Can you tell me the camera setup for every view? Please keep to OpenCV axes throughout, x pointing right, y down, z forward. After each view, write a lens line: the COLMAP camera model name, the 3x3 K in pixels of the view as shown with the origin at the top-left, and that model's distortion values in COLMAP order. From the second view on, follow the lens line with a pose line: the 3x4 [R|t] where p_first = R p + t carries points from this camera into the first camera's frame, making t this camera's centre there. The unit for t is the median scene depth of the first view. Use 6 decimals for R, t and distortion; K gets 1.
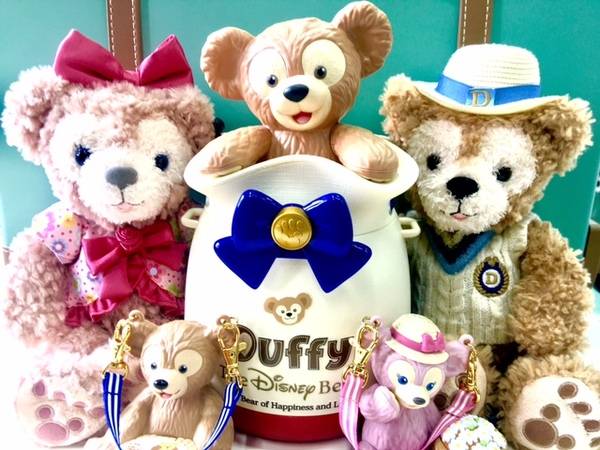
lens RADIAL K [[507.1, 0, 301.7], [0, 507.1, 225.3], [0, 0, 1]] dist [0.070532, 0.016217]
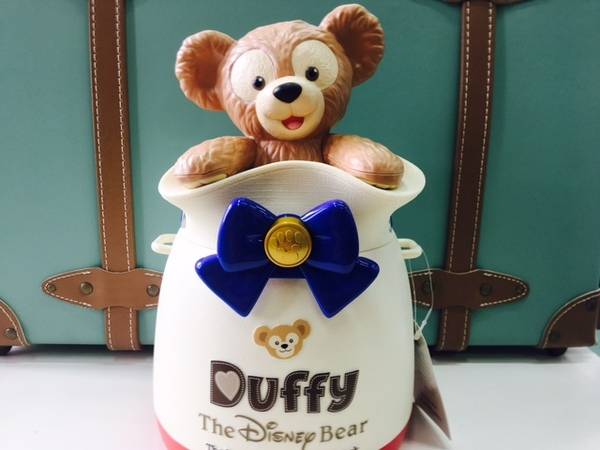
lens RADIAL K [[507.1, 0, 303.3], [0, 507.1, 226.3], [0, 0, 1]] dist [0.070532, 0.016217]
pose [[0.996407, -0.018634, 0.082623, -0.058522], [0.026723, 0.994836, -0.097912, 0.058432], [-0.080372, 0.099768, 0.991759, 0.127627]]
